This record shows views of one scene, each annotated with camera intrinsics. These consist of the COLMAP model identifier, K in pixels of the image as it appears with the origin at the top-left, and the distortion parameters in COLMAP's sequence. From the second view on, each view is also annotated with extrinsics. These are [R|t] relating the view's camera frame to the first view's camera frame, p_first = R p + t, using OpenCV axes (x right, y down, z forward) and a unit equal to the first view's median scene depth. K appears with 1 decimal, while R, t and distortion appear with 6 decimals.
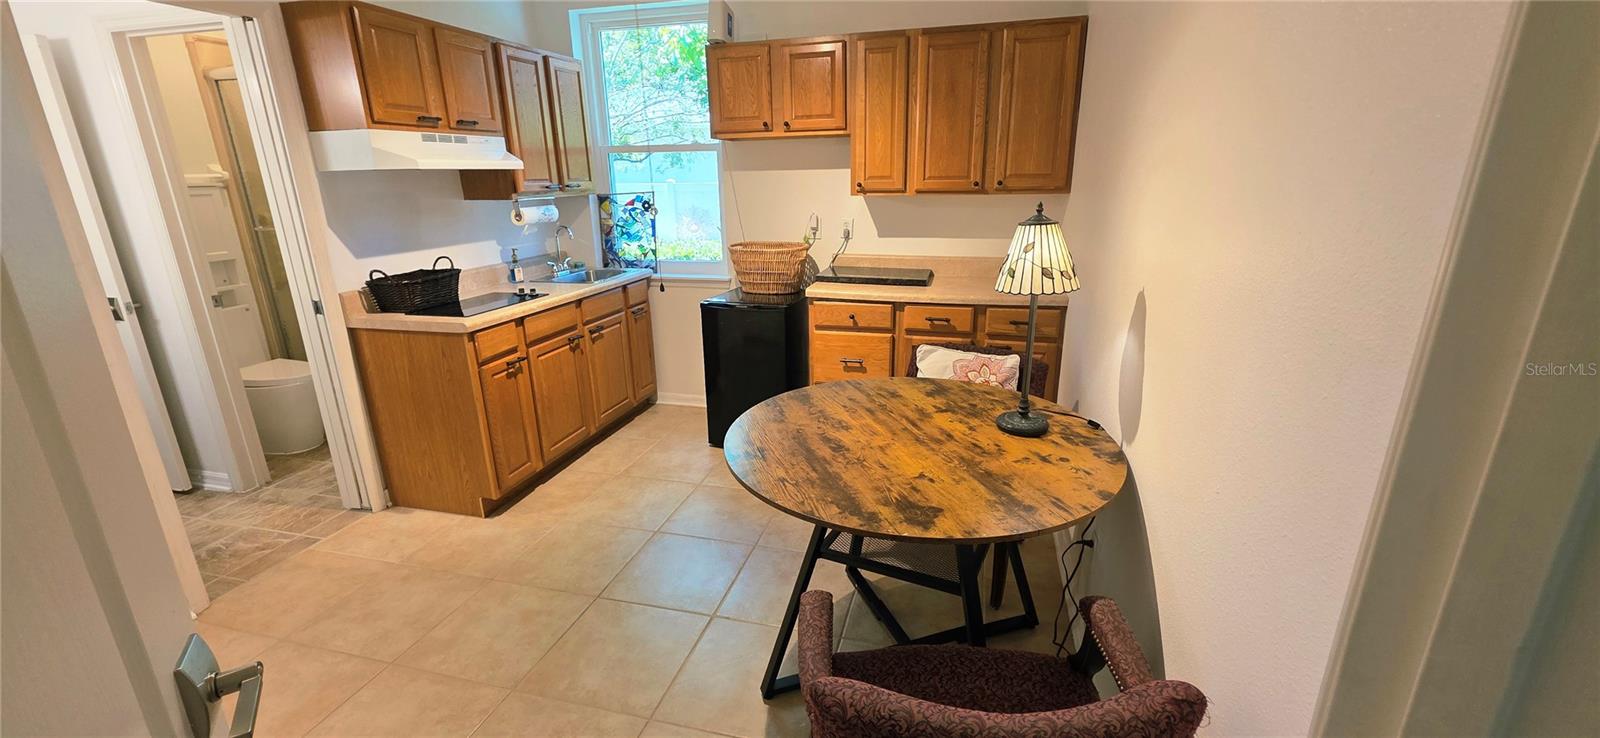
lens RADIAL K [[642.4, 0, 805.7], [0, 642.4, 366.9], [0, 0, 1]] dist [0.003929, -0.000340]
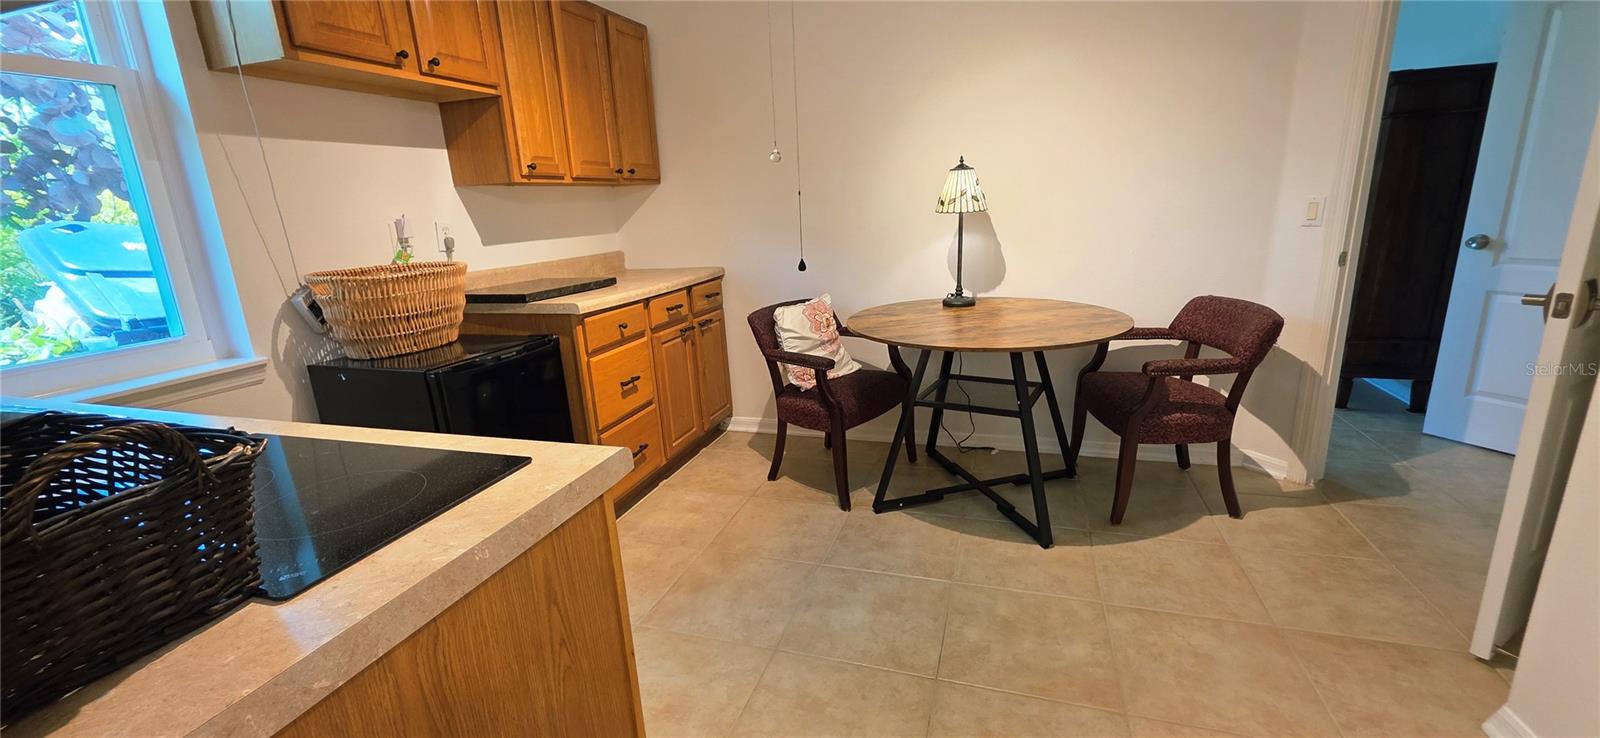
lens RADIAL K [[642.4, 0, 805.7], [0, 642.4, 366.9], [0, 0, 1]] dist [0.003929, -0.000340]
pose [[0.048523, -0.236343, 0.970457, -0.706402], [0.330288, 0.920740, 0.207721, -0.122158], [-0.942632, 0.310451, 0.122739, 0.699919]]
